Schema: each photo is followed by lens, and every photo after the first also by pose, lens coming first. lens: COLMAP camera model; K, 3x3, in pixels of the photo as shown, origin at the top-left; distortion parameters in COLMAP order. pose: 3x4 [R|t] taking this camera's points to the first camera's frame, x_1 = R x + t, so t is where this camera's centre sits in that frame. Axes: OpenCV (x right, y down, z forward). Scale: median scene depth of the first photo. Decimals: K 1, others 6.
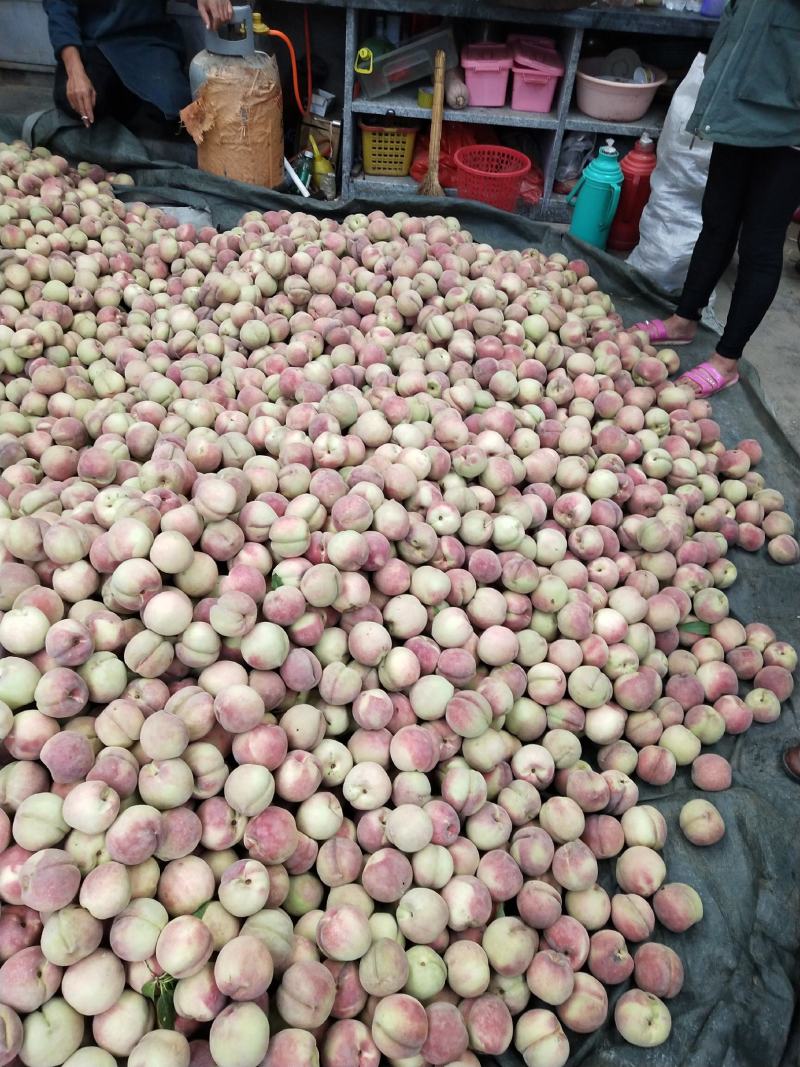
lens RADIAL K [[823.4, 0, 400.0], [0, 823.4, 533.5], [0, 0, 1]] dist [-0.021852, 0.060131]
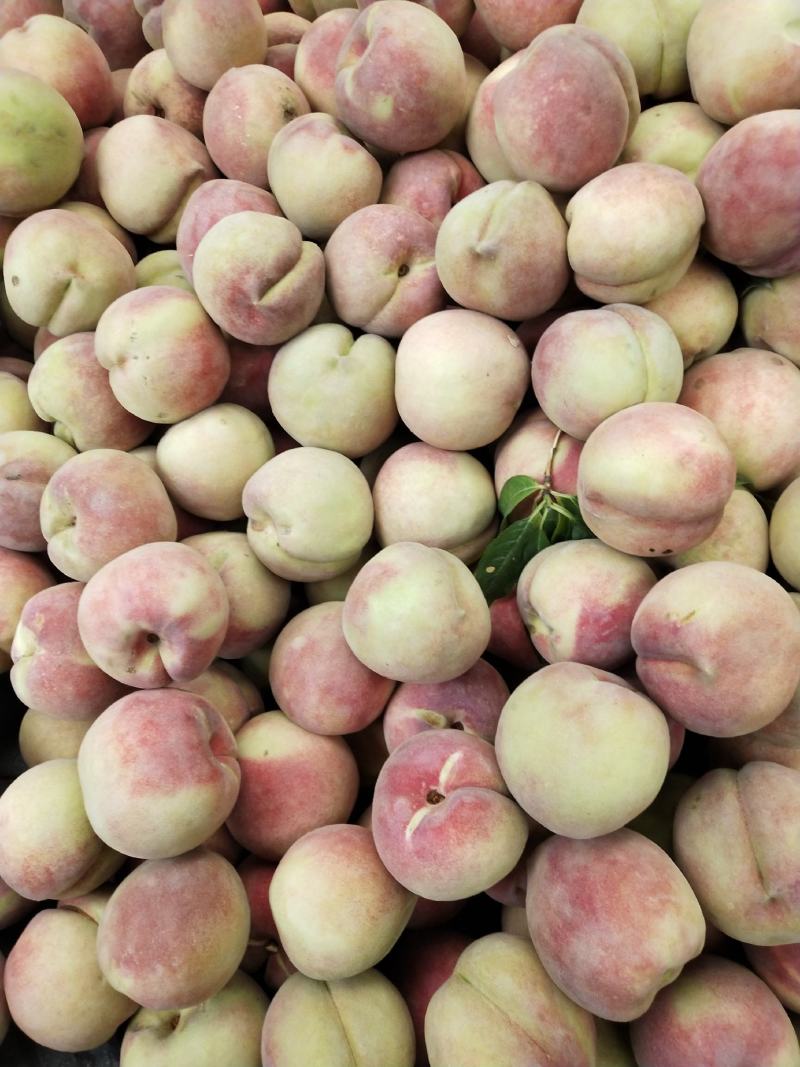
lens RADIAL K [[823.4, 0, 400.0], [0, 823.4, 533.5], [0, 0, 1]] dist [-0.021852, 0.060131]
pose [[0.511040, 0.732139, -0.450345, -0.095133], [-0.632752, 0.675040, 0.379402, 0.311749], [0.581776, 0.091067, 0.808235, 0.445237]]
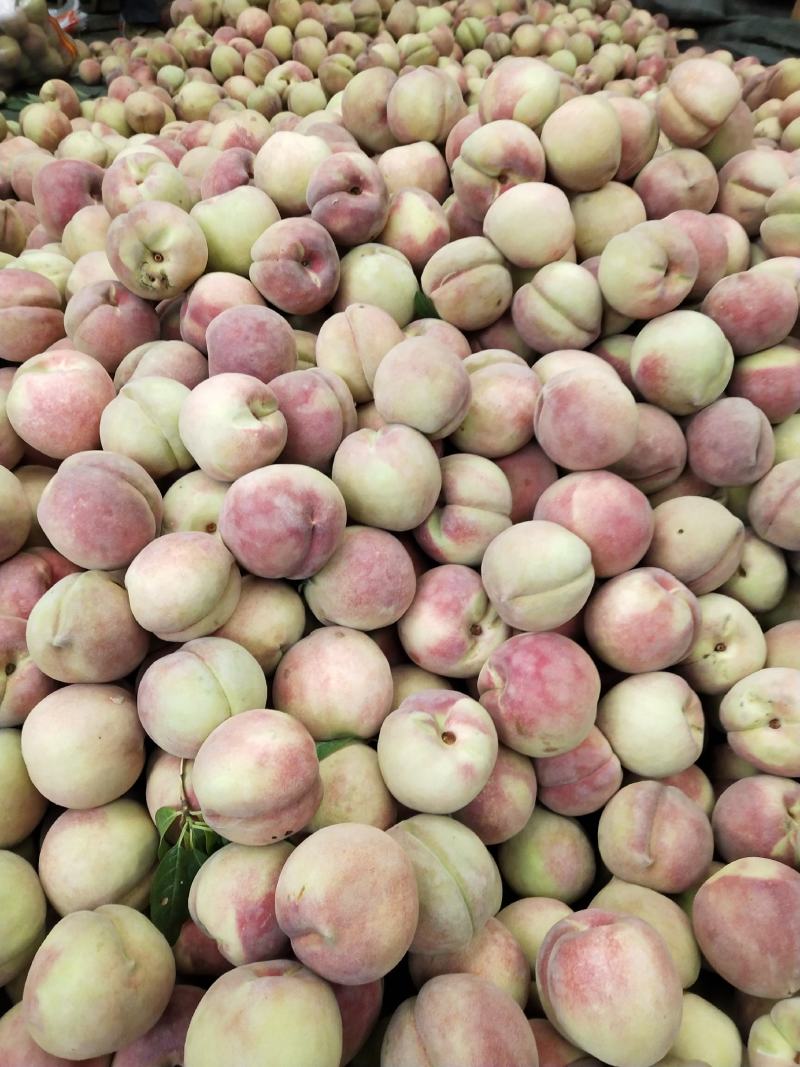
lens RADIAL K [[834.0, 0, 400.0], [0, 834.0, 533.5], [0, 0, 1]] dist [-0.029098, 0.069504]
pose [[0.818161, 0.365089, -0.444209, -0.038298], [-0.390799, 0.919766, 0.036155, 0.236152], [0.421769, 0.144015, 0.895193, 0.432477]]
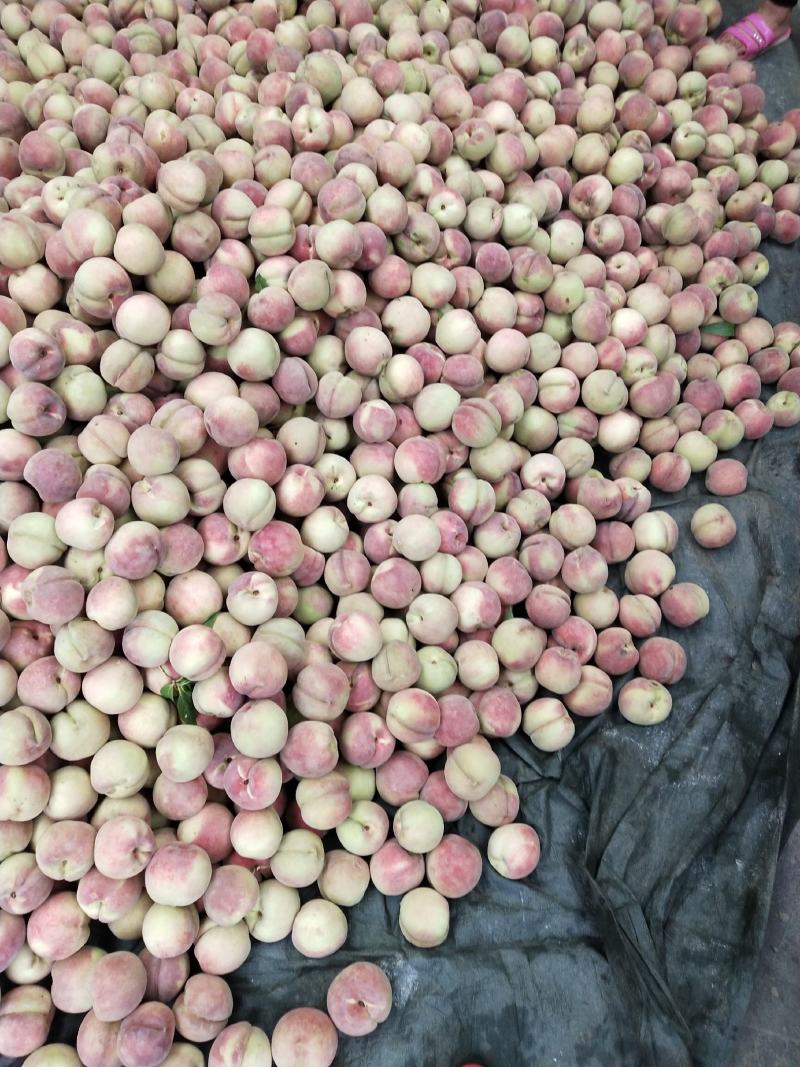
lens RADIAL K [[818.6, 0, 400.0], [0, 818.6, 533.5], [0, 0, 1]] dist [-0.011163, 0.041625]
pose [[0.999464, -0.032532, -0.003725, -0.004150], [0.032109, 0.951362, 0.306399, 0.044618], [-0.006424, -0.306354, 0.951896, 0.062824]]
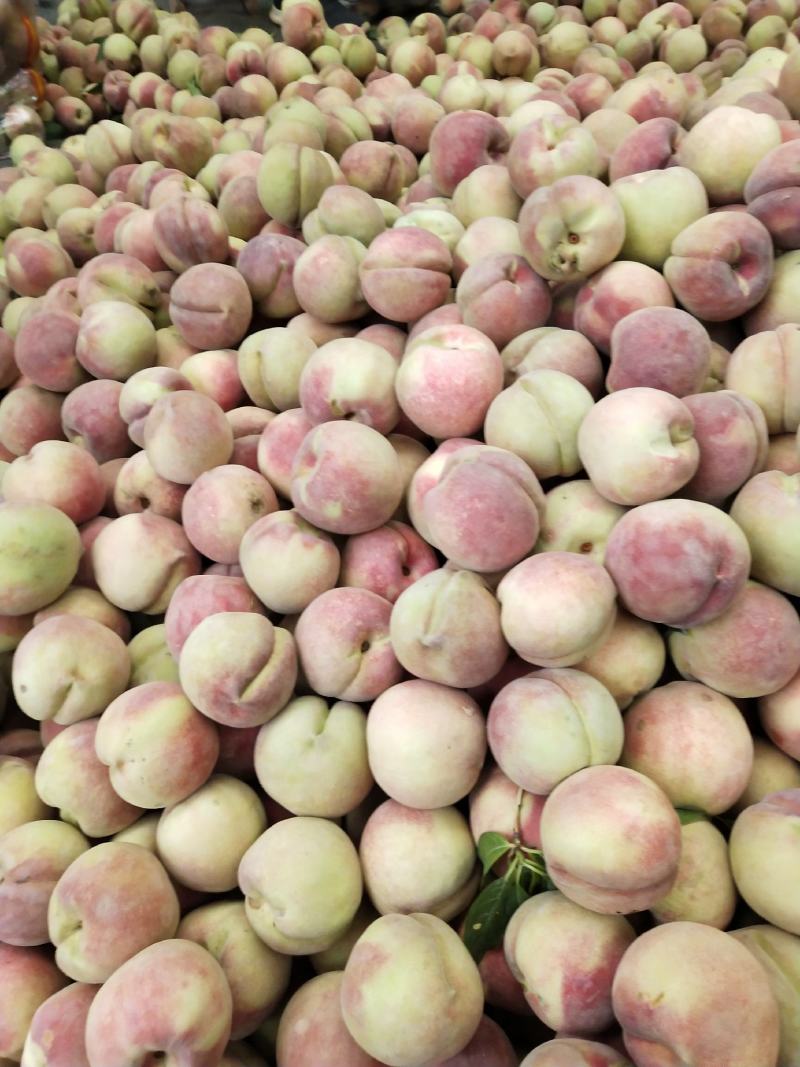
lens RADIAL K [[823.4, 0, 400.0], [0, 823.4, 533.5], [0, 0, 1]] dist [-0.021852, 0.060131]
pose [[0.584010, 0.550905, -0.596185, -0.114349], [-0.544302, 0.810636, 0.215882, 0.243734], [0.602219, 0.198428, 0.773278, 0.417883]]
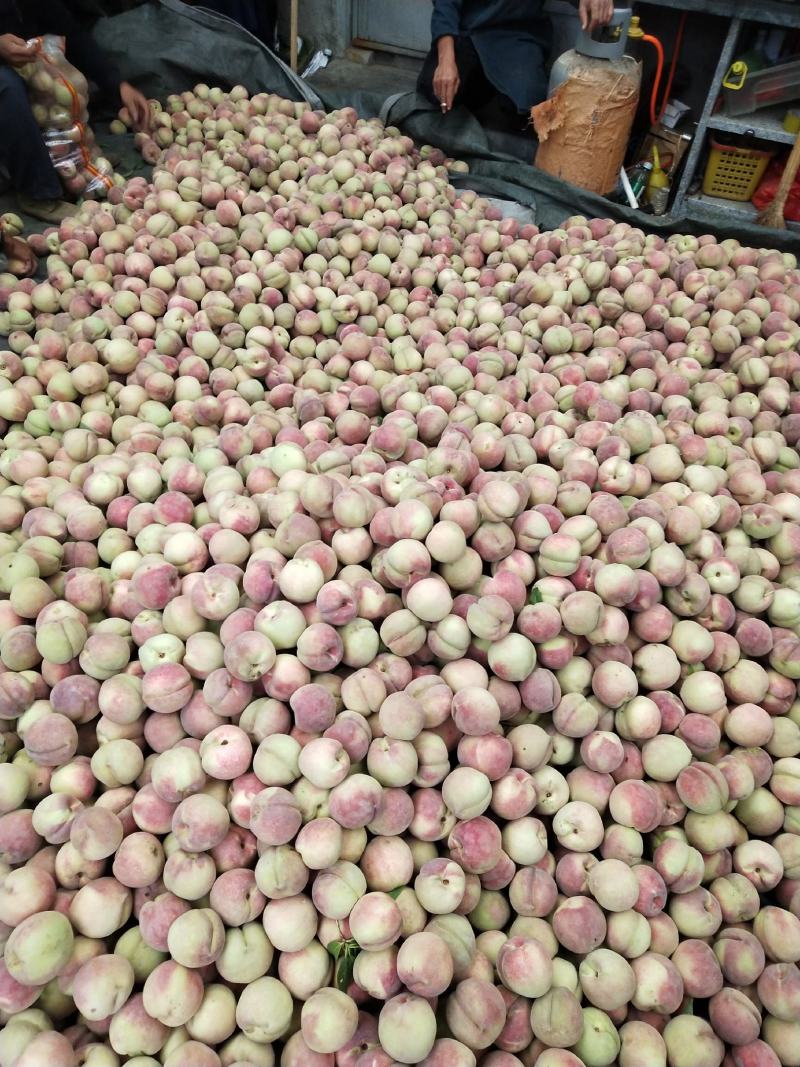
lens RADIAL K [[820.2, 0, 400.0], [0, 820.2, 533.5], [0, 0, 1]] dist [-0.018579, 0.056845]
pose [[0.934590, 0.248265, -0.254768, -0.064440], [-0.247030, 0.968287, 0.037369, -0.009424], [0.255966, 0.028011, 0.966280, 0.003364]]
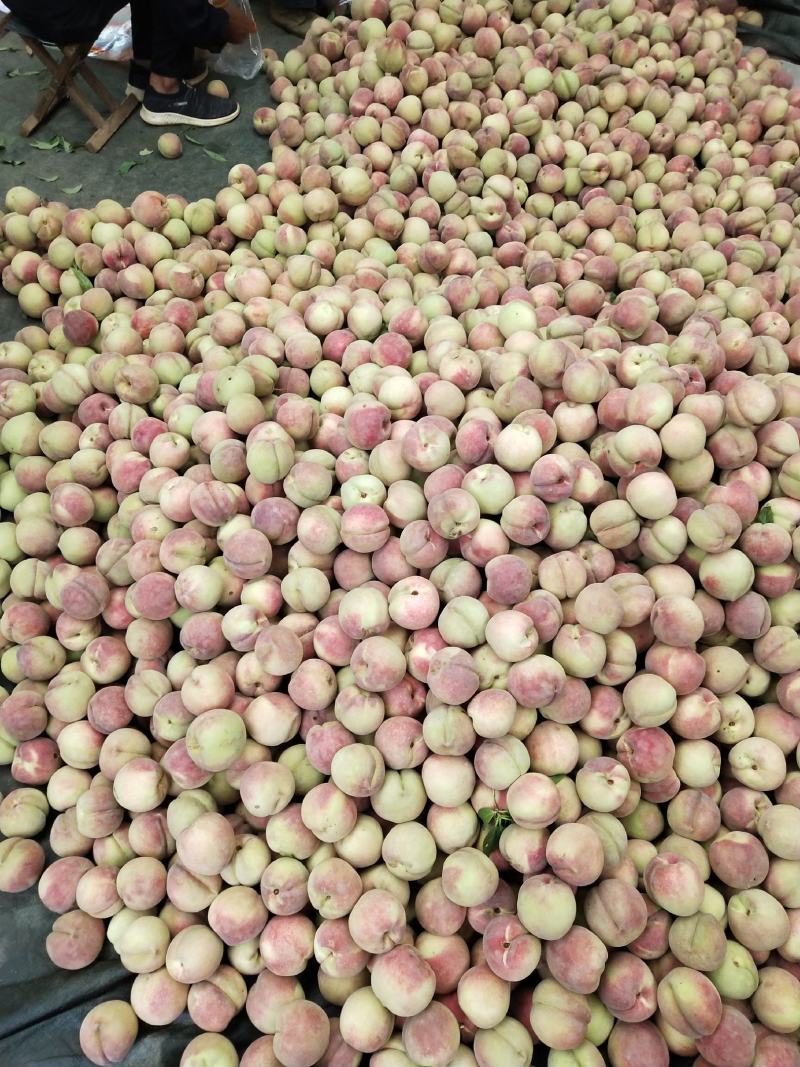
lens RADIAL K [[823.4, 0, 400.0], [0, 823.4, 533.5], [0, 0, 1]] dist [-0.021852, 0.060131]
pose [[0.806761, 0.467112, -0.361861, -0.125809], [-0.409804, 0.883516, 0.226847, 0.033126], [0.425673, -0.034719, 0.904211, 0.017291]]
